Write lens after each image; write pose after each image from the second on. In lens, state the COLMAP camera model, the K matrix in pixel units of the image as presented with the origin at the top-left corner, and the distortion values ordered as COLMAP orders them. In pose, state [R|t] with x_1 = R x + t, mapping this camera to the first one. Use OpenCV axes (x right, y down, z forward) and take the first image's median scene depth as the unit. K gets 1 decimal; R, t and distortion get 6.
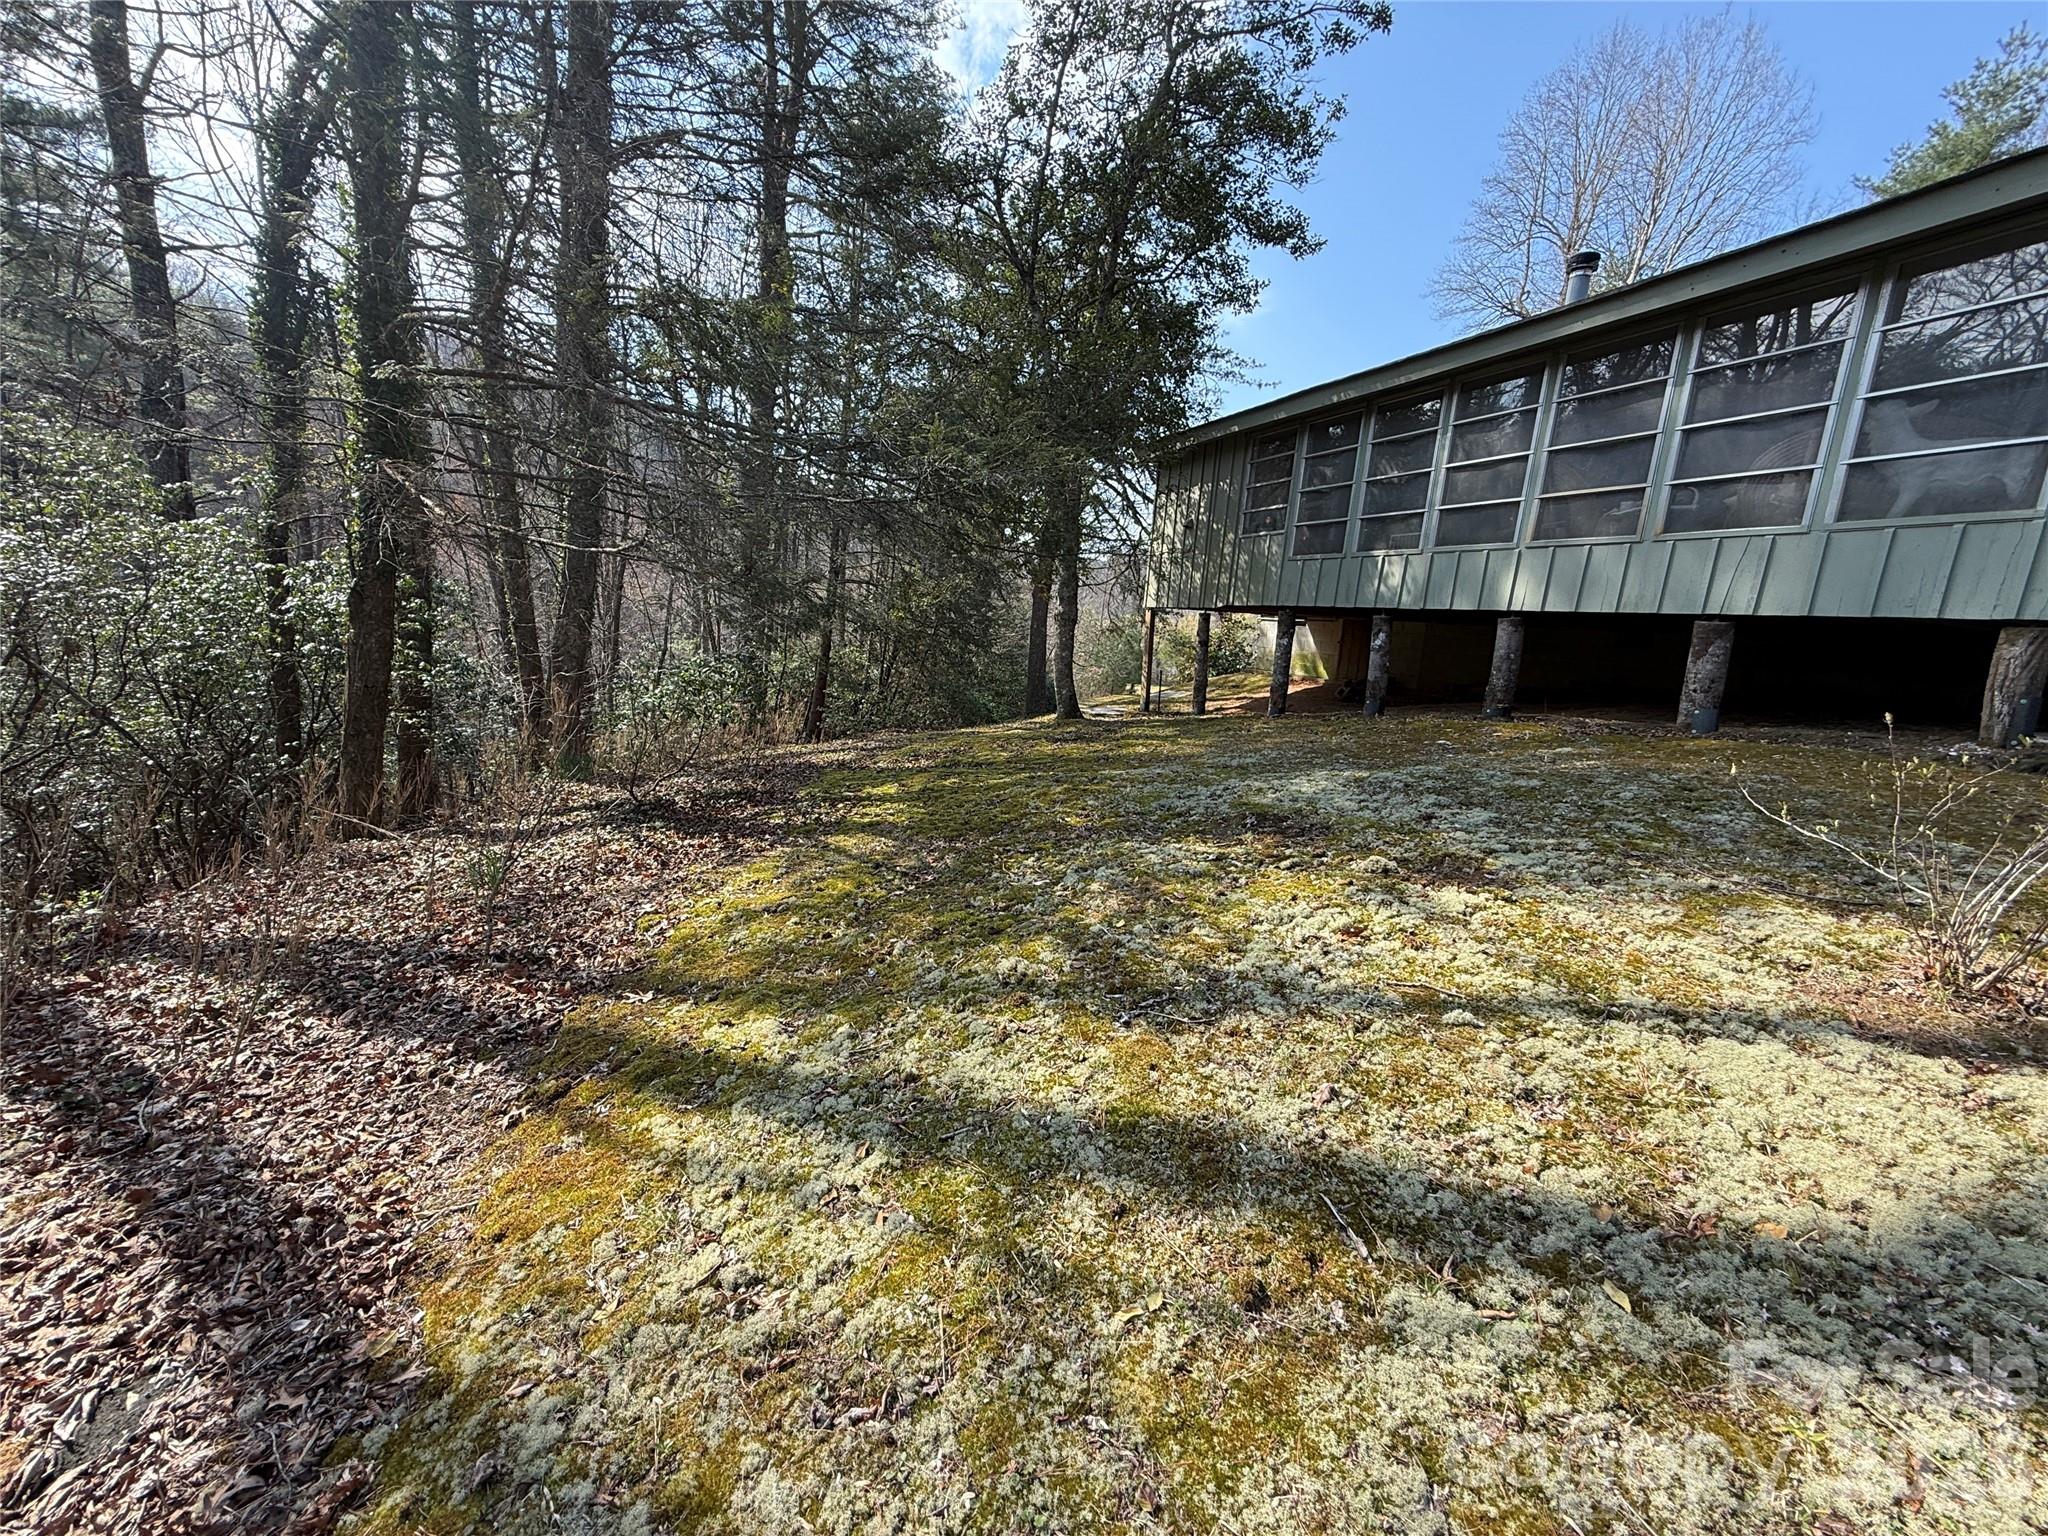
lens RADIAL K [[813.3, 0, 1018.6], [0, 813.3, 769.6], [0, 0, 1]] dist [-0.000479, 0.000031]
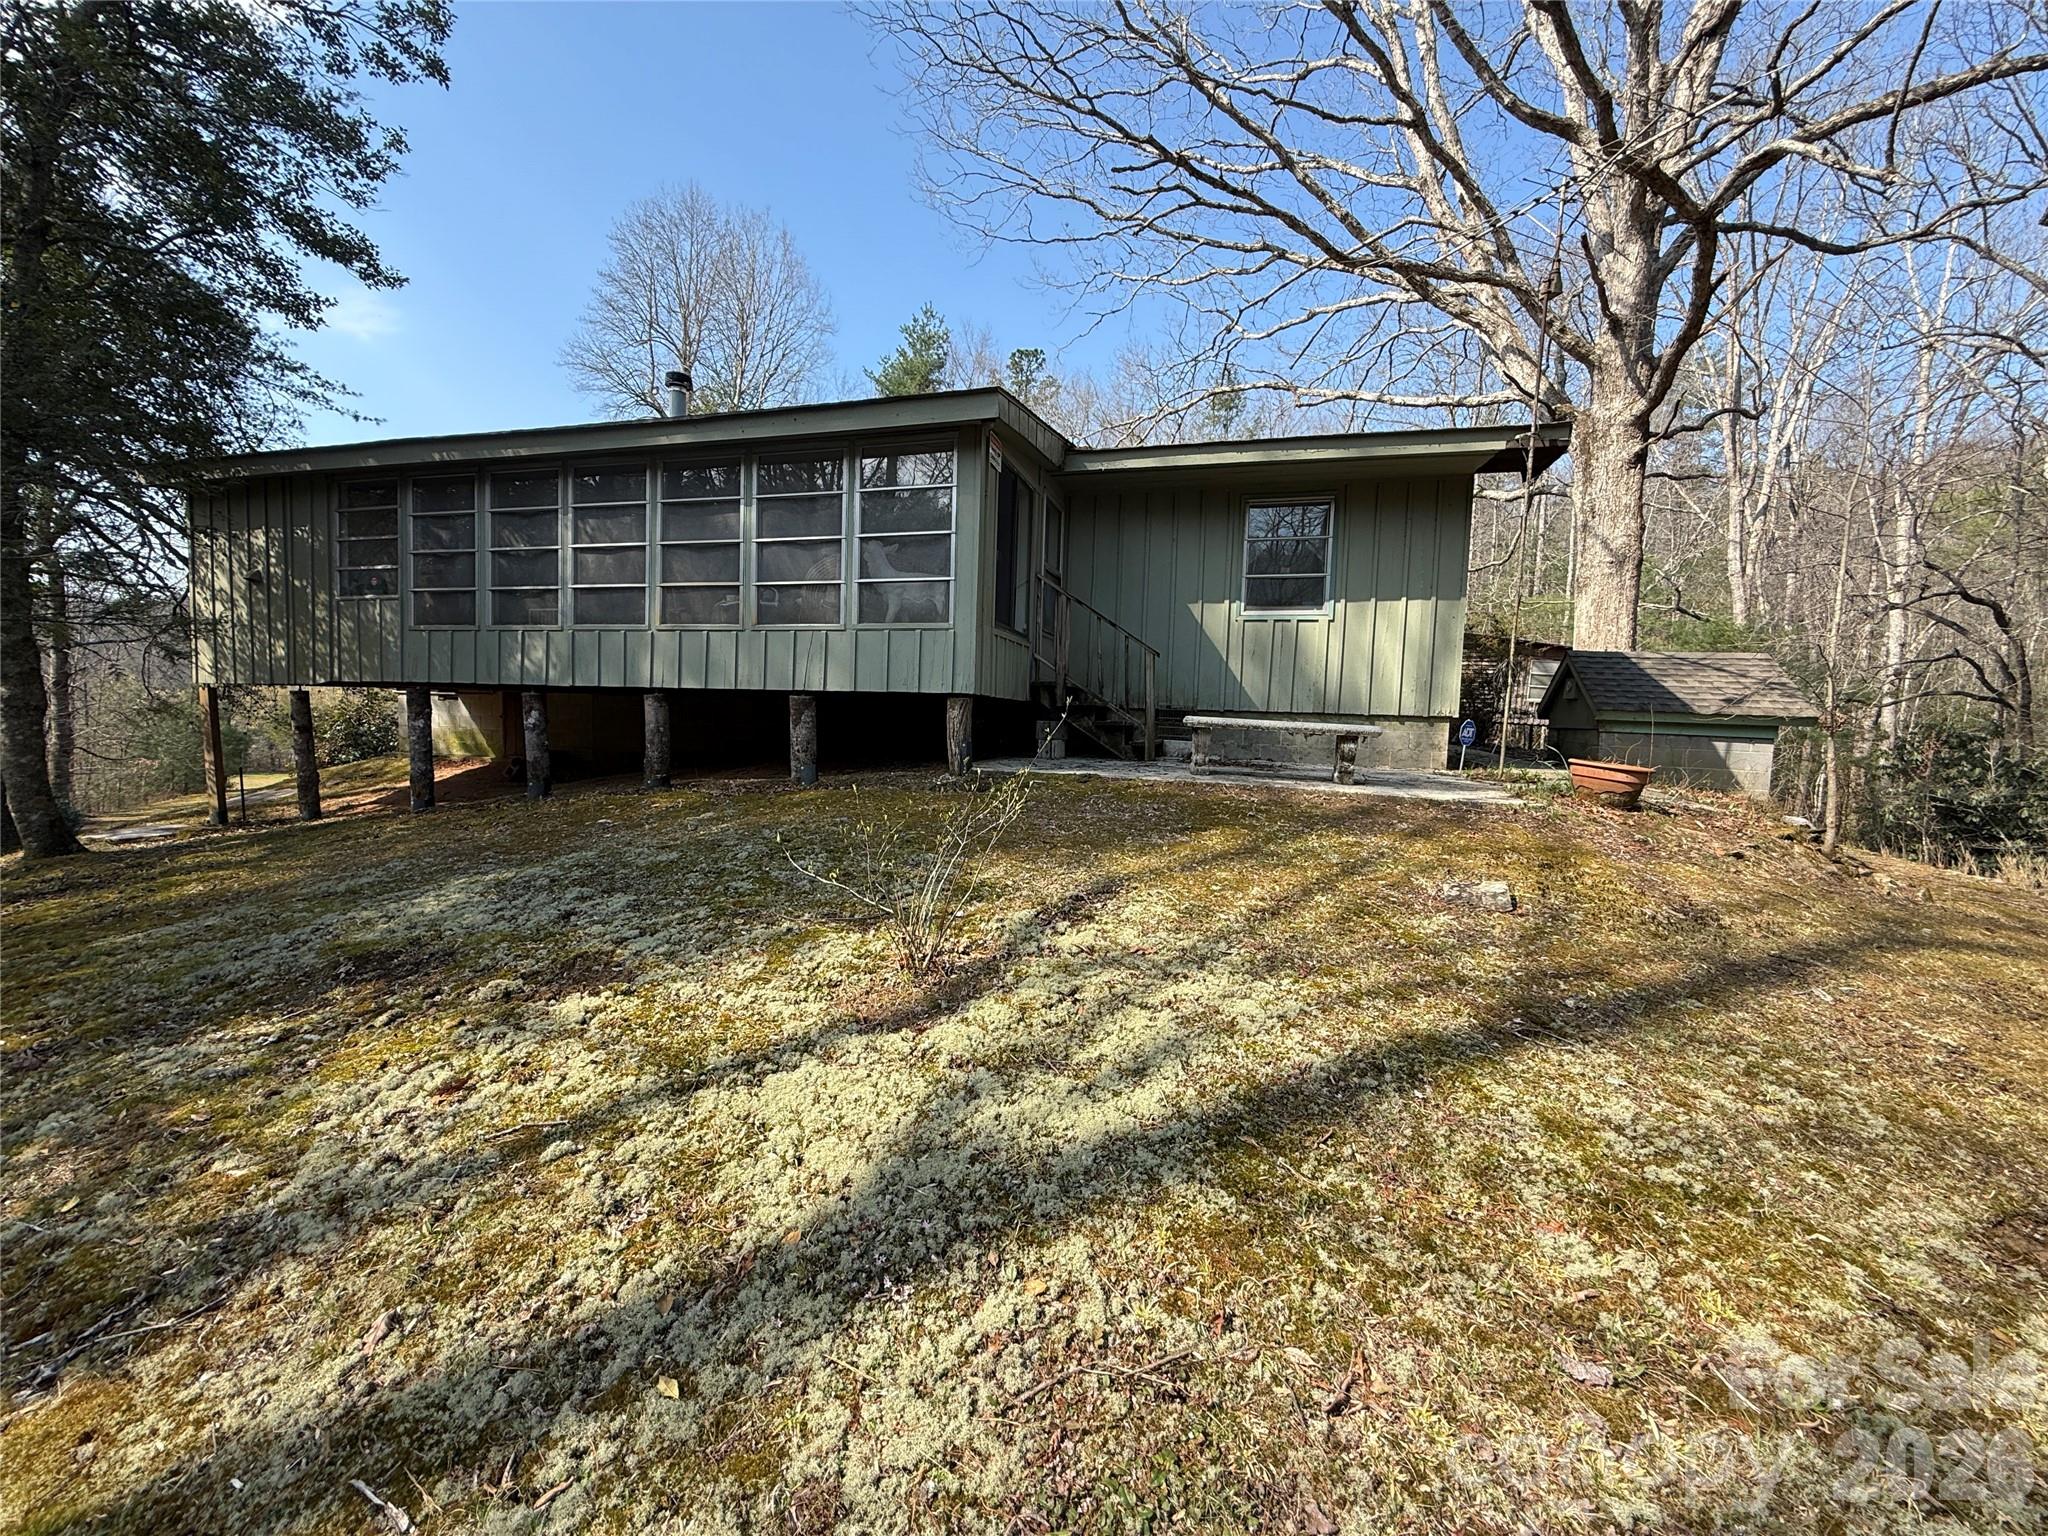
lens RADIAL K [[813.3, 0, 1018.6], [0, 813.3, 769.6], [0, 0, 1]] dist [-0.000479, 0.000031]
pose [[0.612672, -0.102911, 0.783608, 0.116603], [0.158776, 0.987299, 0.005521, -0.043052], [-0.774224, 0.121036, 0.621231, -0.058949]]
